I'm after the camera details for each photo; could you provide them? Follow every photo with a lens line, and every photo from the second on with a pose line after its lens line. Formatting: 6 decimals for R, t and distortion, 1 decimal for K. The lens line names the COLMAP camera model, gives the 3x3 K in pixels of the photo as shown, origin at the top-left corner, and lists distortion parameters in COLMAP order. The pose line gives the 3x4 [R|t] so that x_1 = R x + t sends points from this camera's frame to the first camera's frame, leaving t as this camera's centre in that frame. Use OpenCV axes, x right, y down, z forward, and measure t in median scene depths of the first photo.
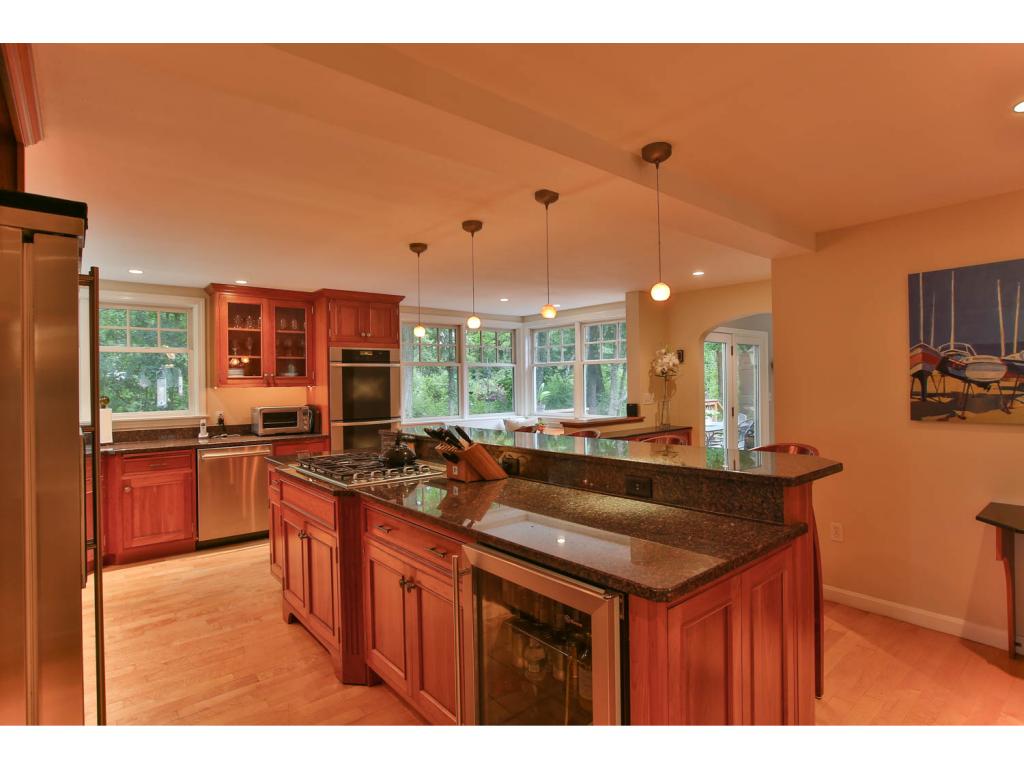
lens RADIAL K [[544.1, 0, 512.0], [0, 544.1, 384.0], [0, 0, 1]] dist [-0.002624, 0.000357]
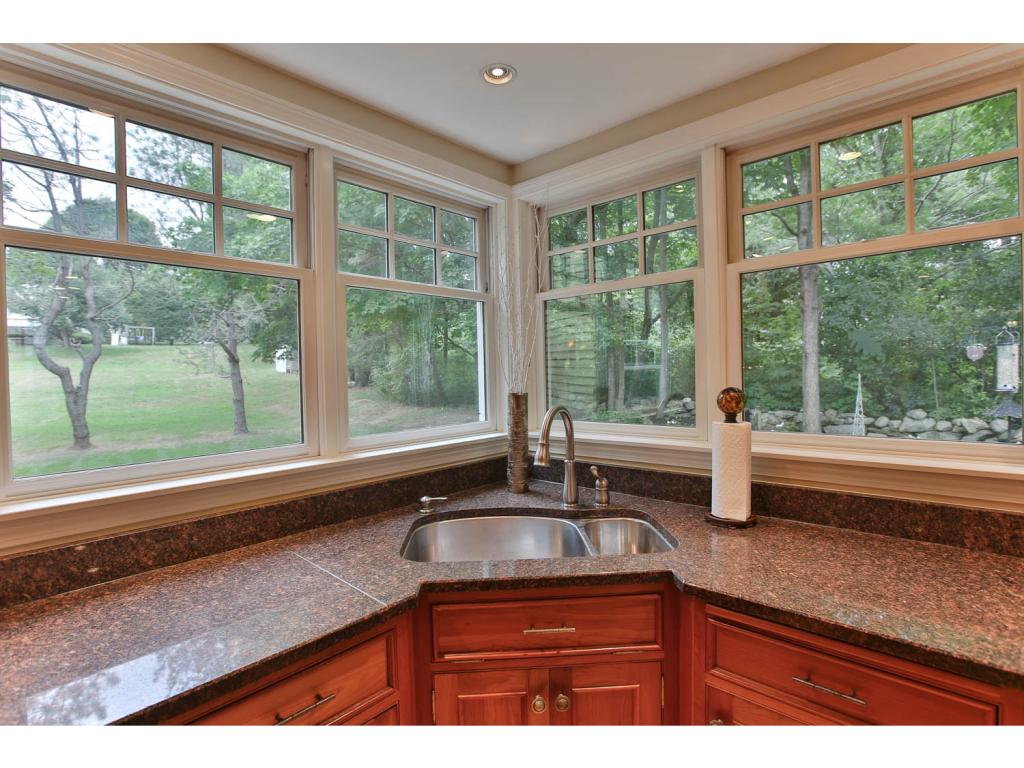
lens RADIAL K [[492.3, 0, 511.9], [0, 492.3, 379.7], [0, 0, 1]] dist [-0.033078, 0.000998]
pose [[0.160516, 0.025756, -0.986697, -0.382528], [0.019471, 0.999382, 0.029255, 0.005723], [0.986841, -0.023908, 0.159916, 0.674468]]
